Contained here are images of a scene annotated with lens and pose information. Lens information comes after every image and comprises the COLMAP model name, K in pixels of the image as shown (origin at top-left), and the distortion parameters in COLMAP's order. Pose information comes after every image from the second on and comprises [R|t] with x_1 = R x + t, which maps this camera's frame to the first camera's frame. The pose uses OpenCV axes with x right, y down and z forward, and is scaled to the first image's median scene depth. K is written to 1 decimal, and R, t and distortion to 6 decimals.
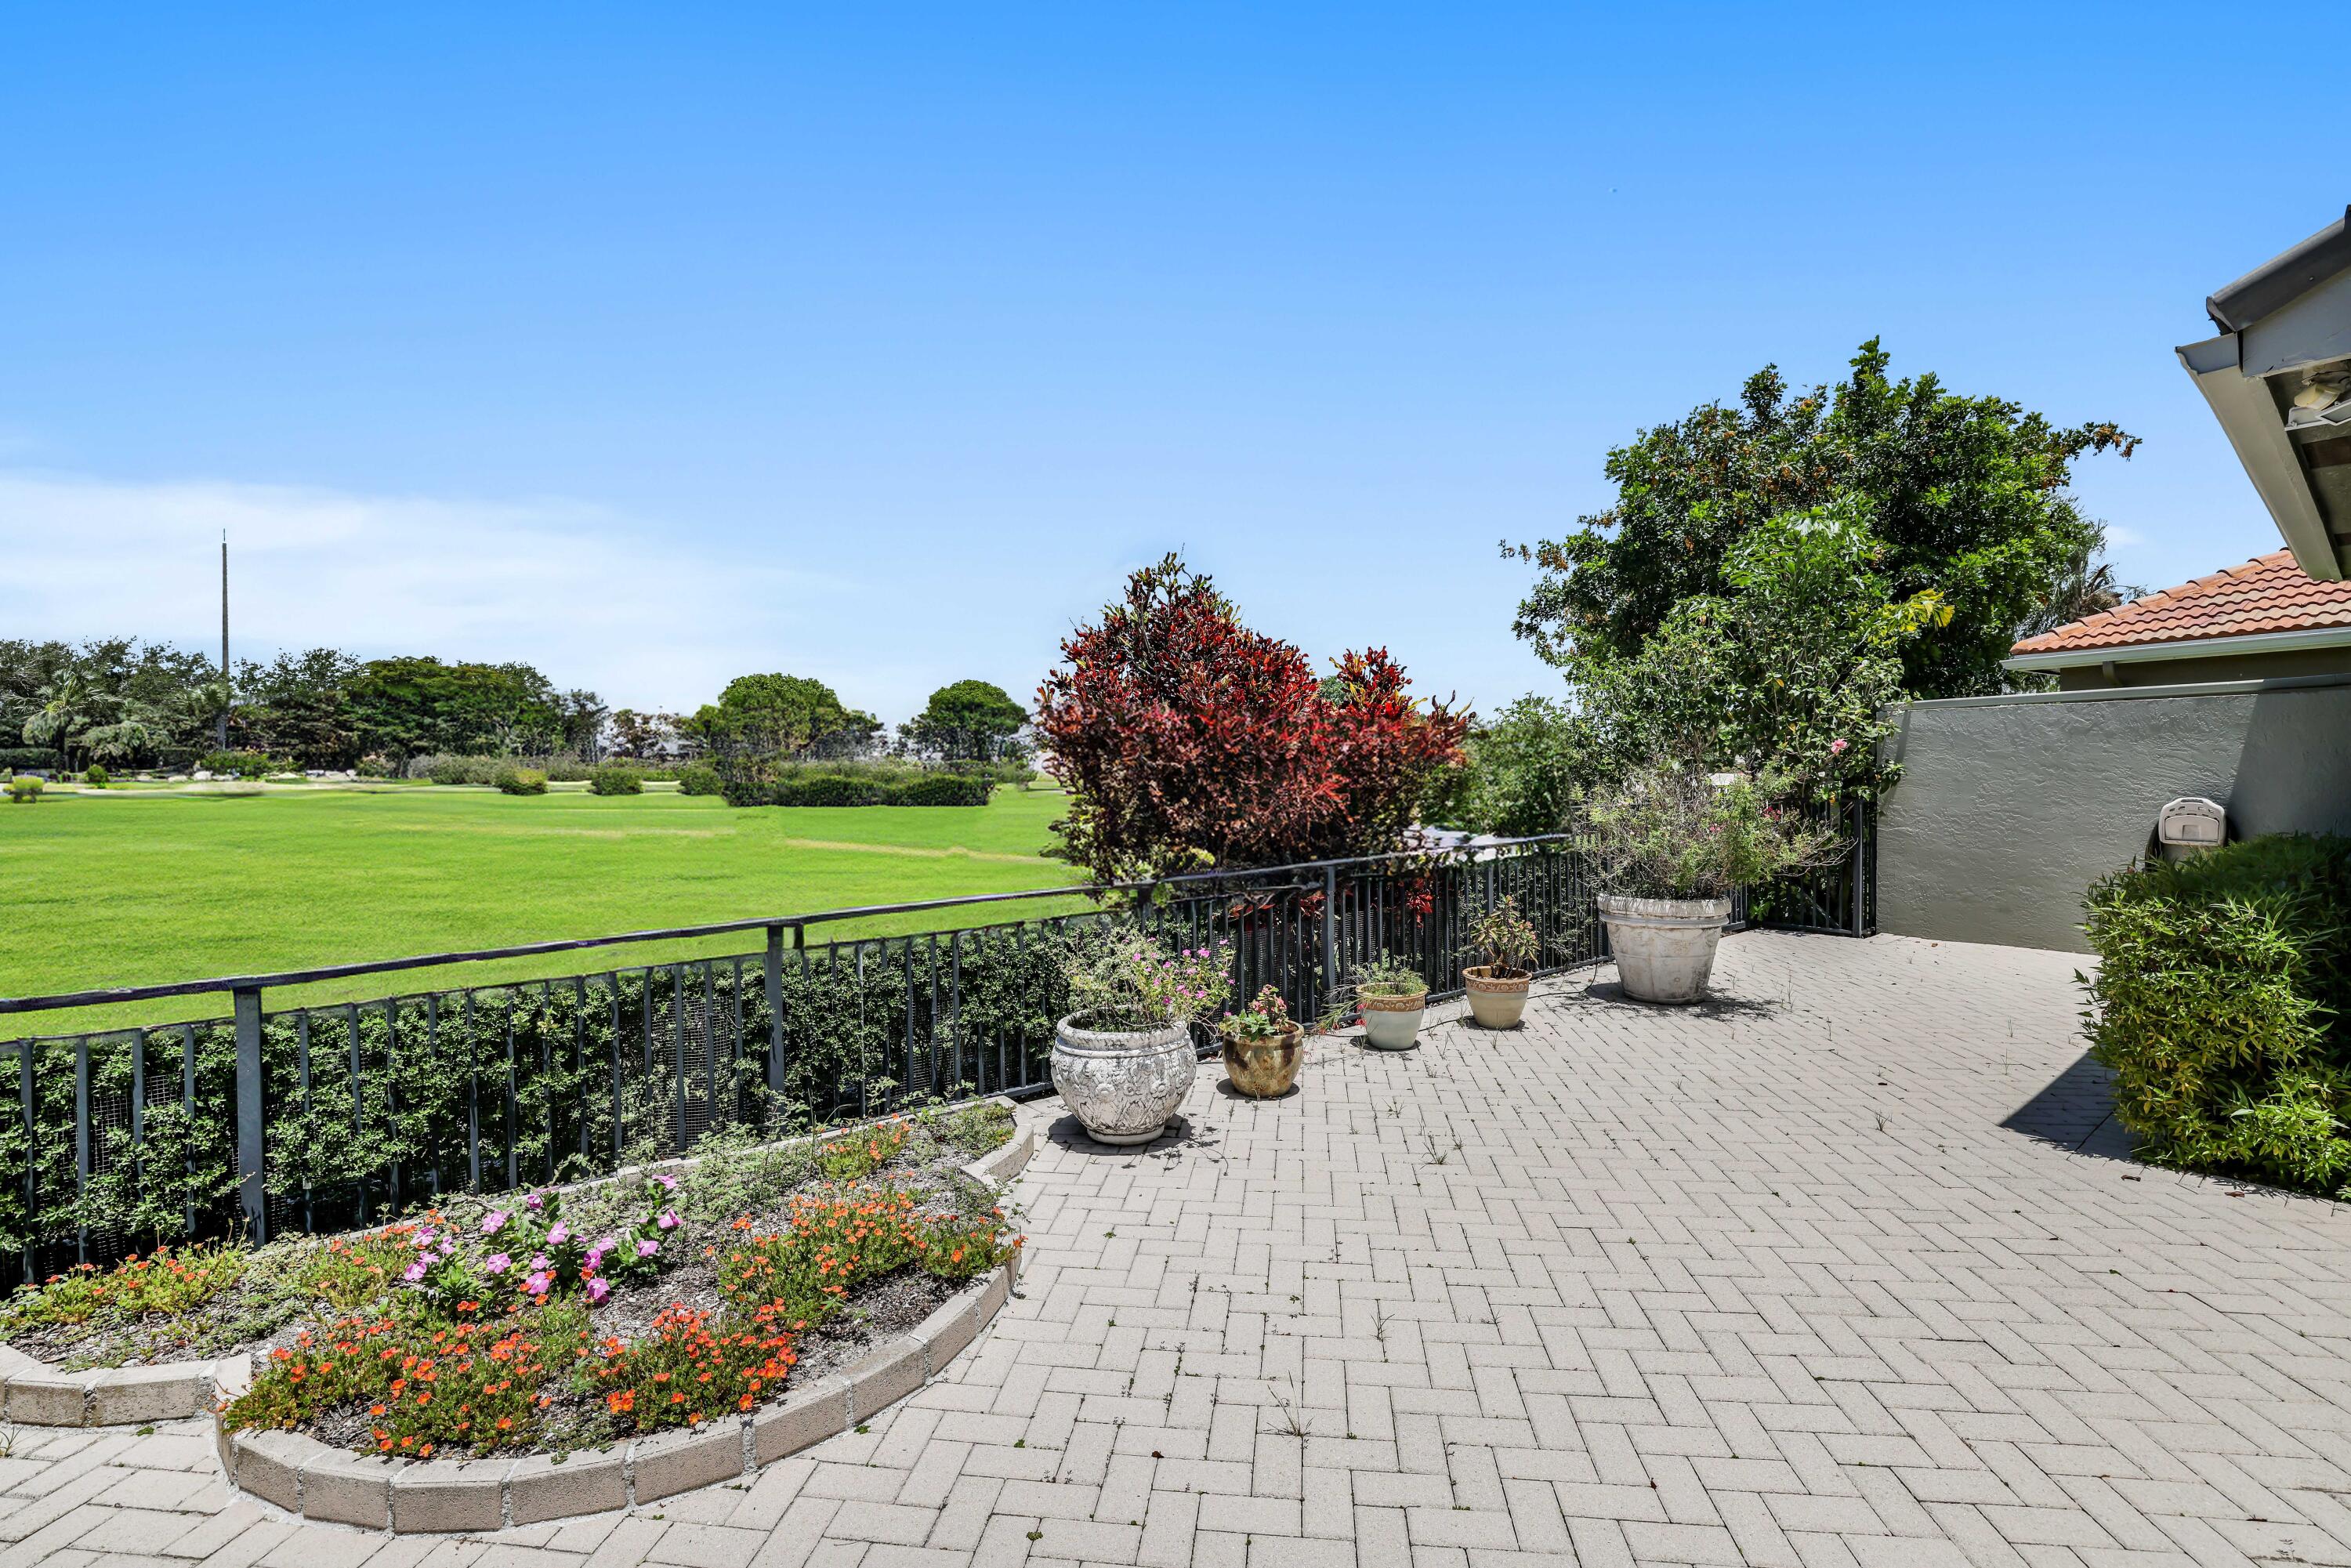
lens RADIAL K [[1019.4, 0, 1180.7], [0, 1019.4, 784.9], [0, 0, 1]] dist [-0.045348, 0.017195]
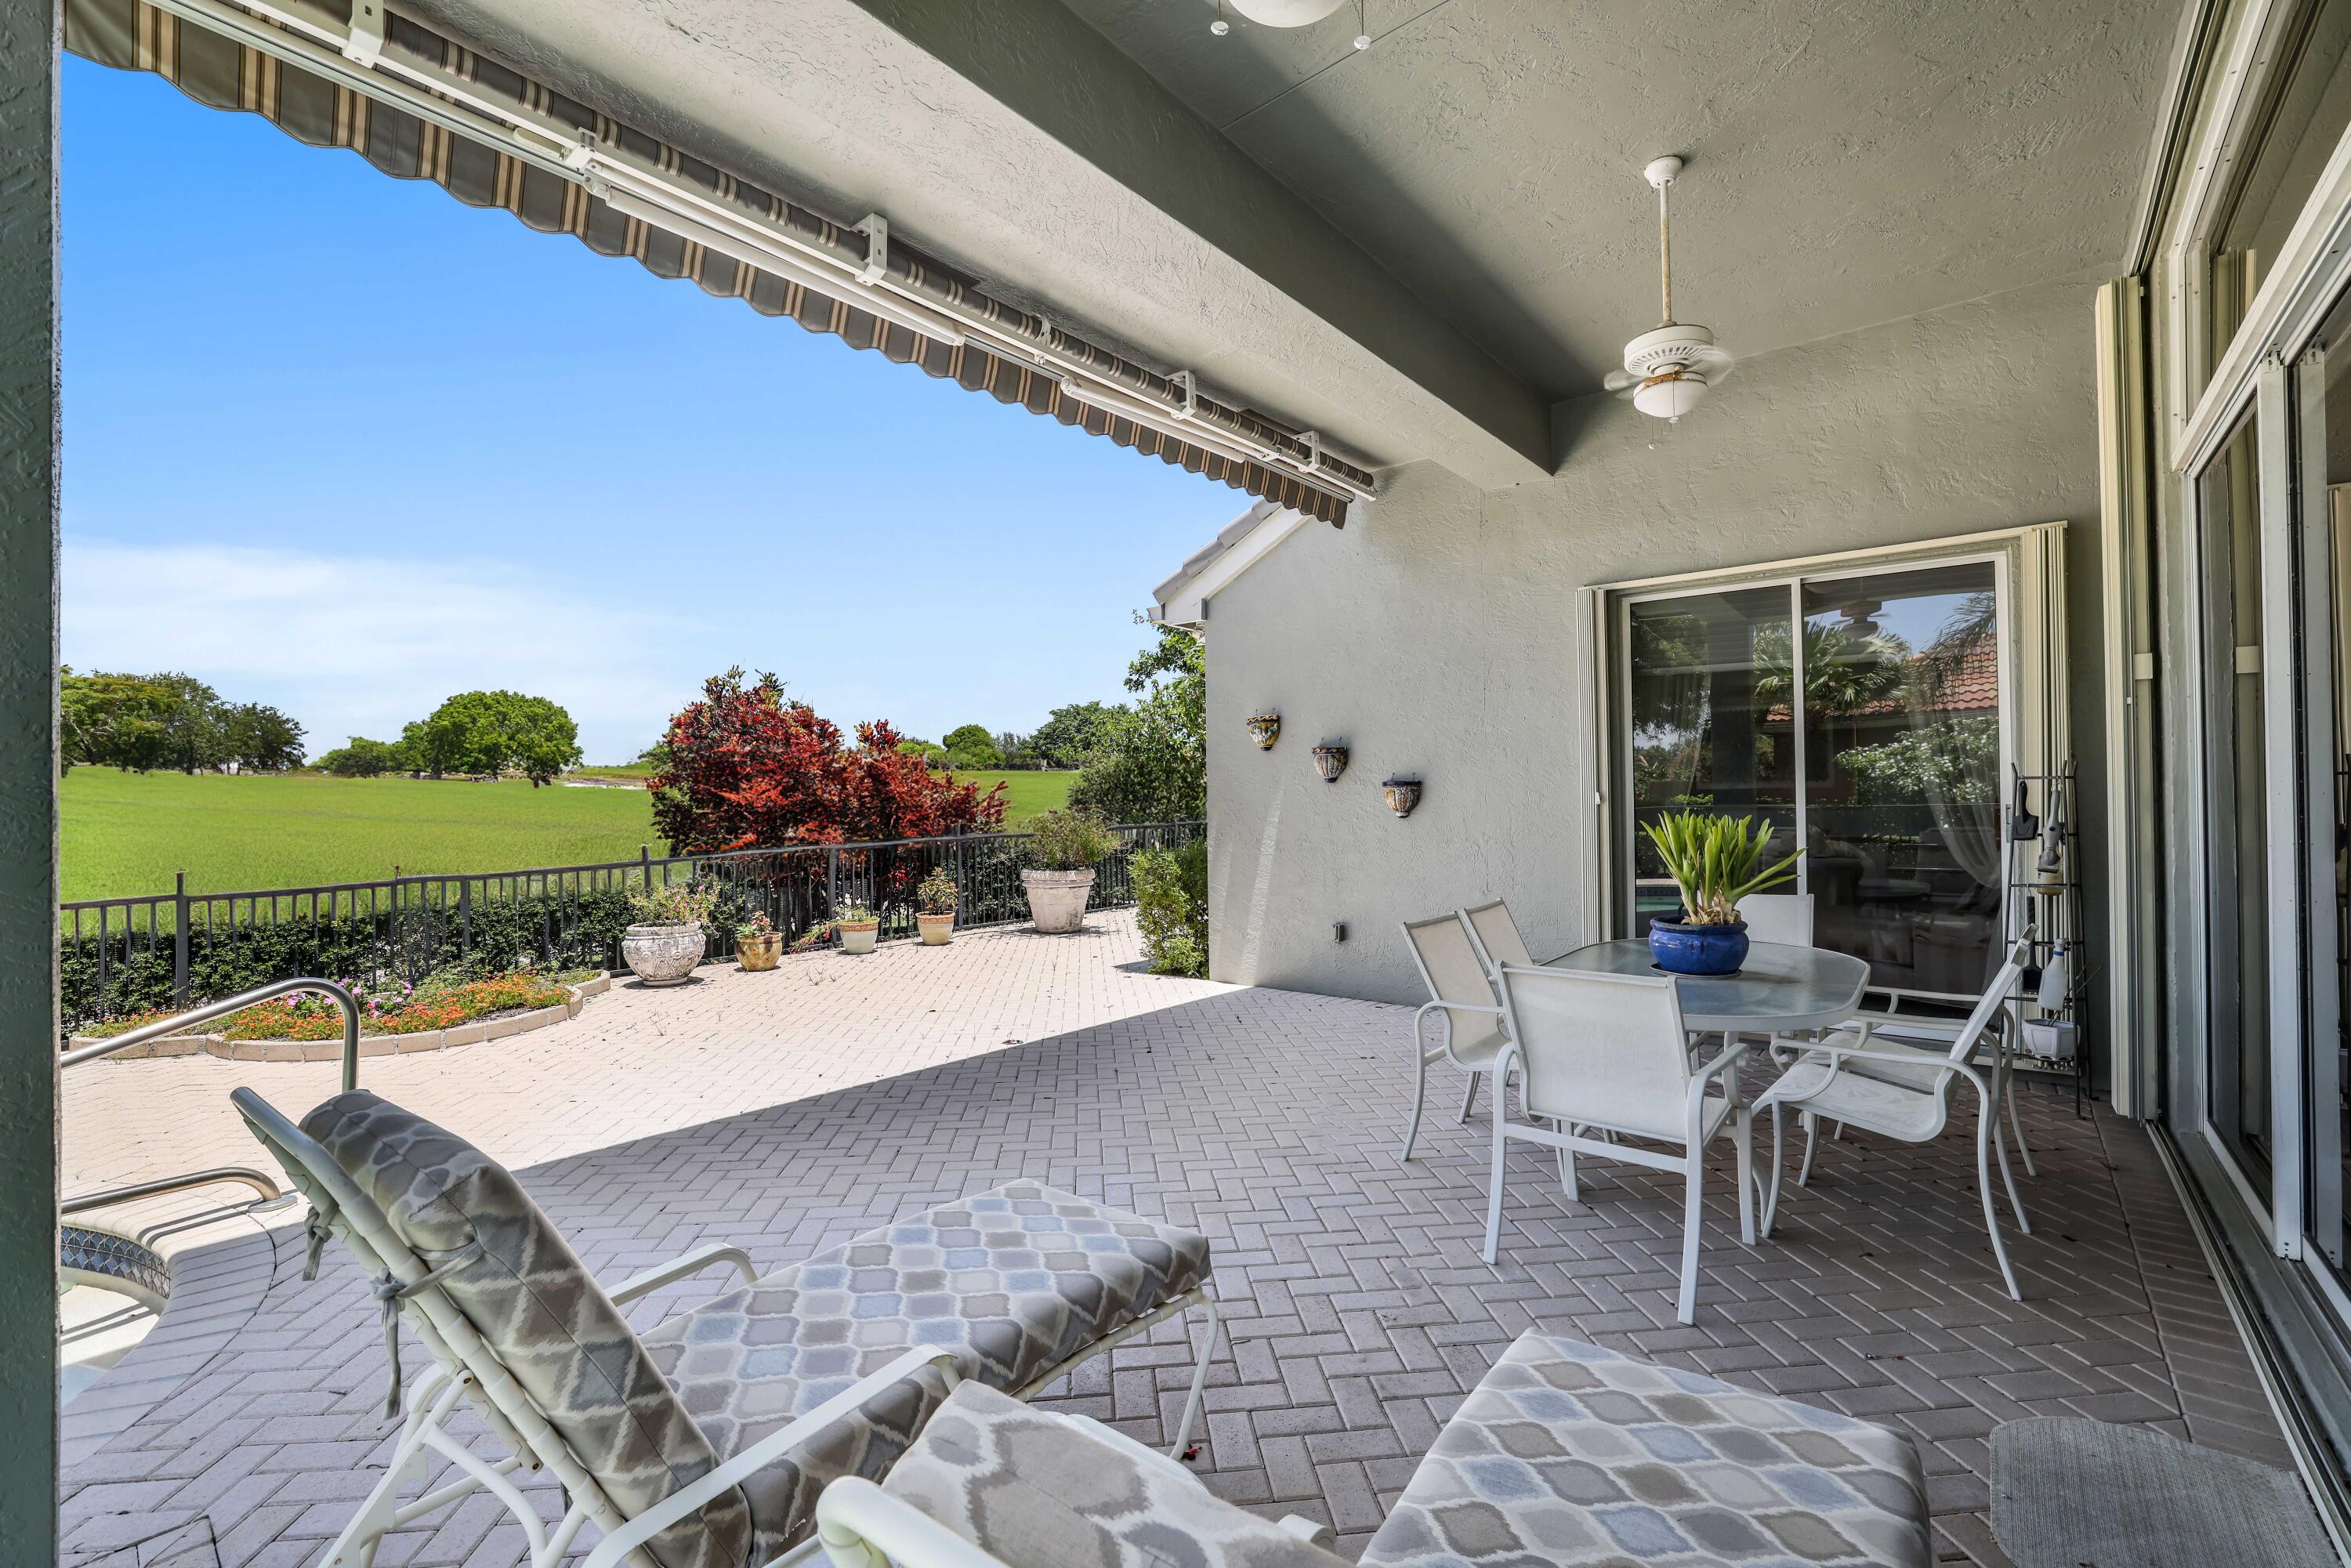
lens RADIAL K [[1019.4, 0, 1180.7], [0, 1019.4, 784.9], [0, 0, 1]] dist [-0.045348, 0.017195]
pose [[0.976856, 0.000924, 0.213895, 0.577084], [0.004010, 0.999736, -0.022630, 0.013678], [-0.213859, 0.022964, 0.976595, -1.279233]]
